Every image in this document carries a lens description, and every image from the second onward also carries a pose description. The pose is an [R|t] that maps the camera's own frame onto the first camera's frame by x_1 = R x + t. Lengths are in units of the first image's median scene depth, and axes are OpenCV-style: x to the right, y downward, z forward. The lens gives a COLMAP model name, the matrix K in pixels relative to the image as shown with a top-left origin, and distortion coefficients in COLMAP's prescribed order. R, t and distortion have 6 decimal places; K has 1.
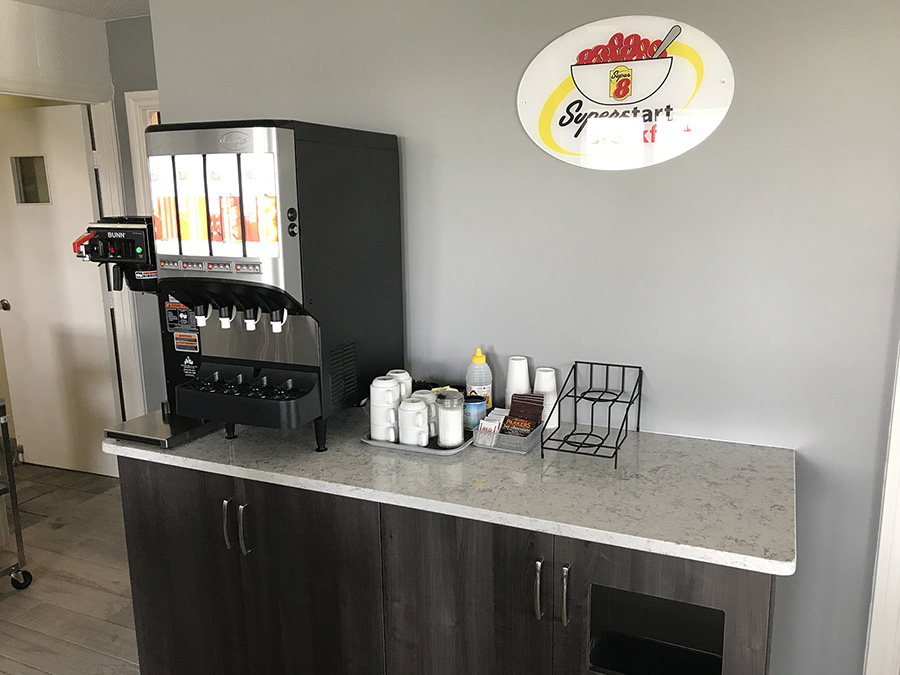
lens RADIAL K [[730.2, 0, 450.0], [0, 730.2, 329.6], [0, 0, 1]] dist [-0.010323, 0.005159]
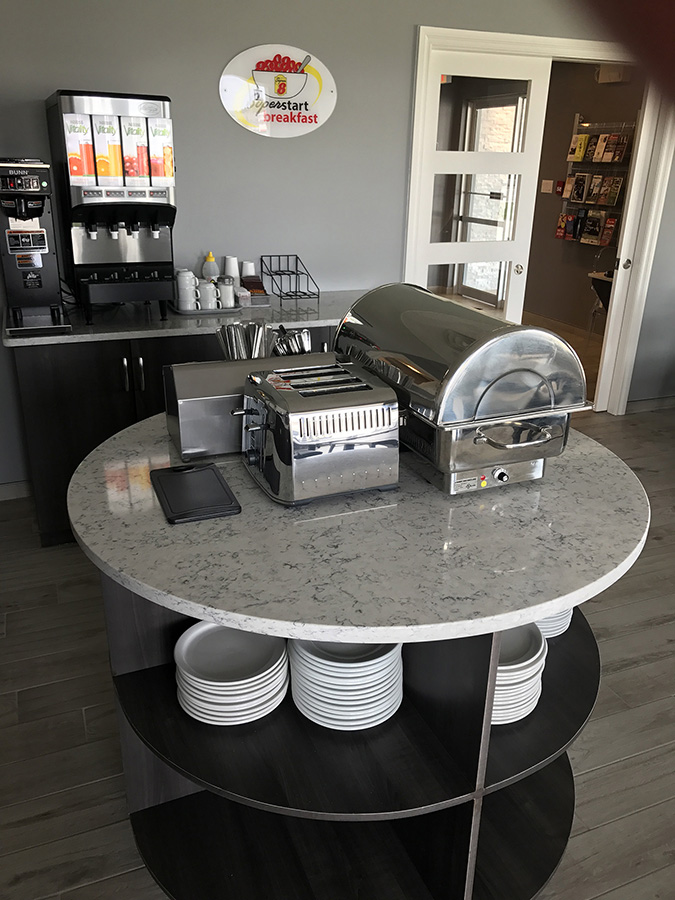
lens RADIAL K [[730.2, 0, 334.9], [0, 730.2, 452.1], [0, 0, 1]] dist [-0.010323, 0.005159]
pose [[0.693801, -0.243942, 0.677593, -1.081210], [0.103445, 0.964884, 0.241451, 0.102592], [-0.712699, -0.097425, 0.694672, -0.393226]]
